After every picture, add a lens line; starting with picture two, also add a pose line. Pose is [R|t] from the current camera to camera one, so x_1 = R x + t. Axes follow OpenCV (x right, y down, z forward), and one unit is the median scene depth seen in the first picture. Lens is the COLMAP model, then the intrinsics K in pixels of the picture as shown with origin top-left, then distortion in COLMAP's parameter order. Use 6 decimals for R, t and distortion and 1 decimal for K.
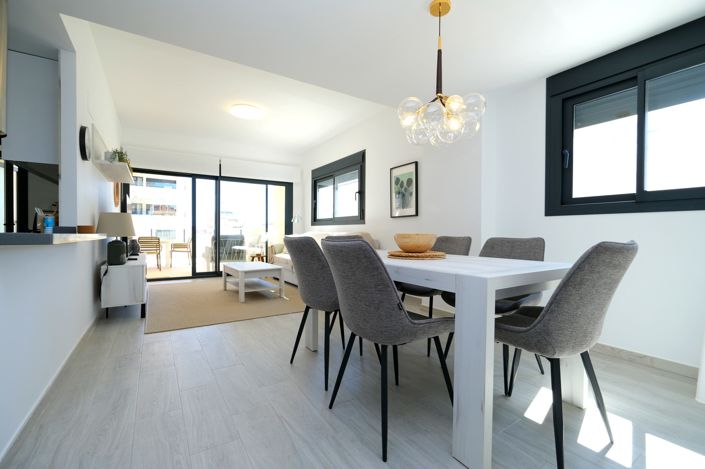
lens RADIAL K [[304.9, 0, 351.6], [0, 304.9, 233.9], [0, 0, 1]] dist [-0.008401, 0.000391]
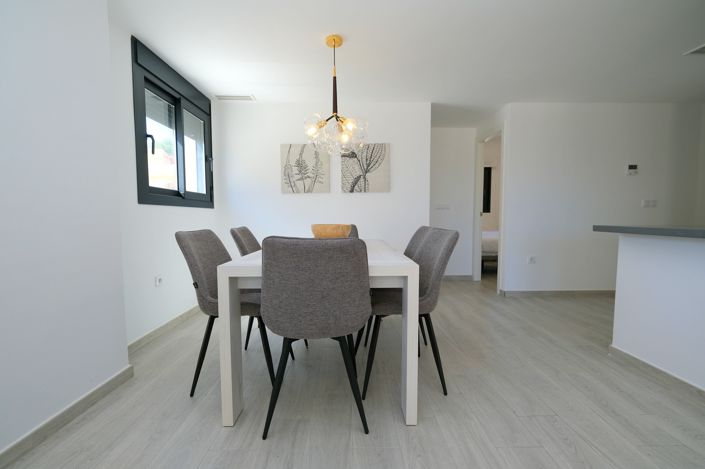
lens RADIAL K [[304.9, 0, 350.3], [0, 304.9, 239.2], [0, 0, 1]] dist [-0.008401, 0.000391]
pose [[-0.837643, -0.041130, 0.544668, -0.143574], [0.002125, 0.996908, 0.078549, -0.011634], [-0.546215, 0.066954, -0.834965, 0.629912]]
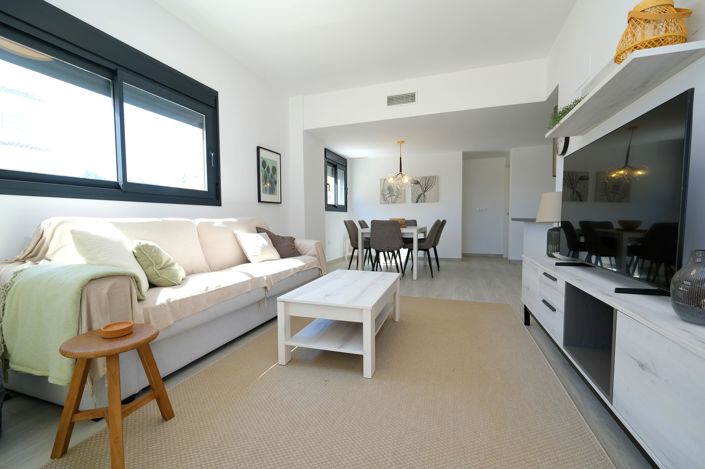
lens RADIAL K [[304.9, 0, 351.1], [0, 304.9, 236.9], [0, 0, 1]] dist [-0.008401, 0.000391]
pose [[-0.610499, -0.045775, 0.790693, -0.563833], [0.007483, 0.997951, 0.063551, -0.004087], [-0.791982, 0.044715, -0.608905, 1.003321]]
